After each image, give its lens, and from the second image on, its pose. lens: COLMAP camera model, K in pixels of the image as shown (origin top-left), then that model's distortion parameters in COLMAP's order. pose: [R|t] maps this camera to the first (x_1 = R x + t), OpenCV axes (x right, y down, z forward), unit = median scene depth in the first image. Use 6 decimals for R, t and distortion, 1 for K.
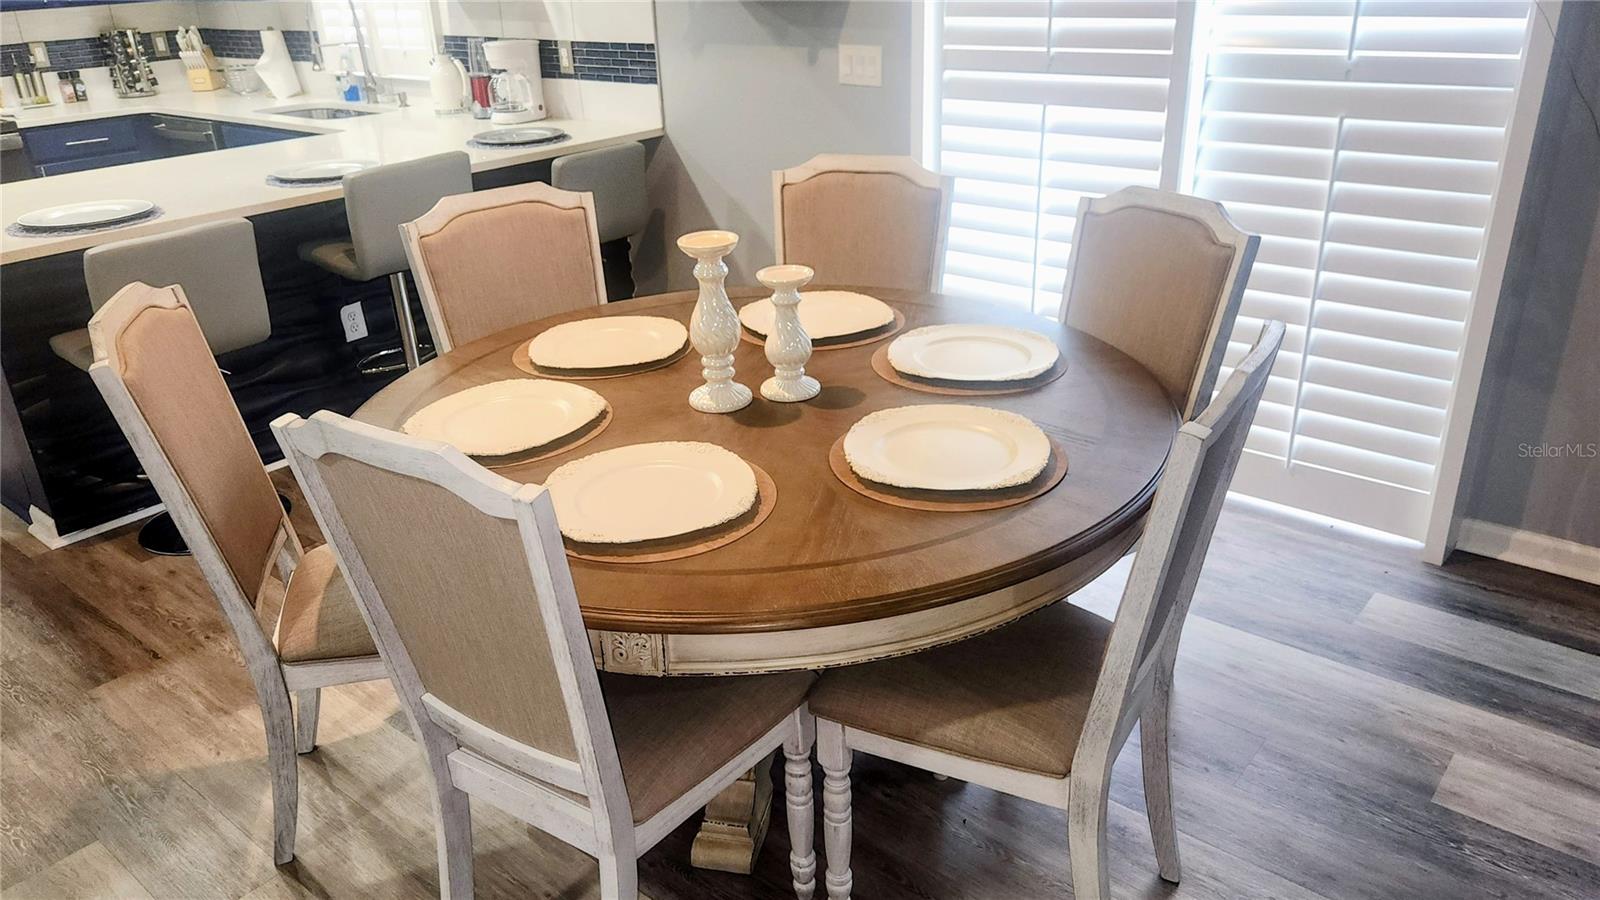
lens RADIAL K [[1147.9, 0, 802.5], [0, 1147.9, 421.9], [0, 0, 1]] dist [0.090267, -0.101229]
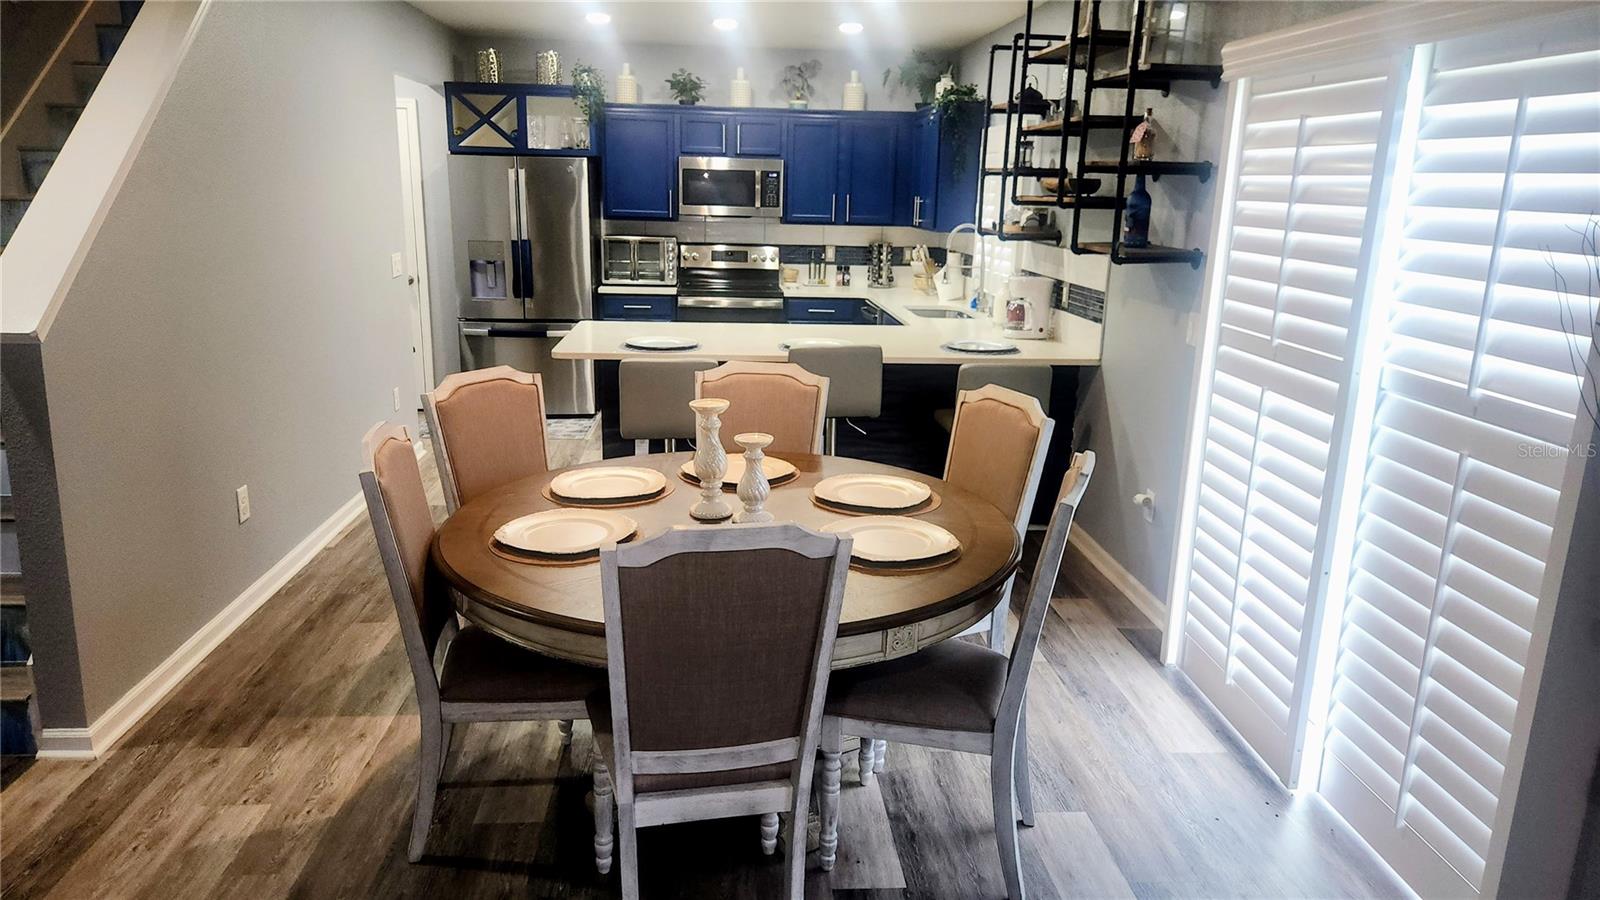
lens RADIAL K [[1071.9, 0, 800.0], [0, 1071.9, 450.0], [0, 0, 1]] dist [0.003169, 0.000197]
pose [[0.681306, 0.227908, -0.695615, 0.432487], [-0.325791, 0.945396, -0.009345, -0.055241], [0.655502, 0.232992, 0.718354, 0.034973]]
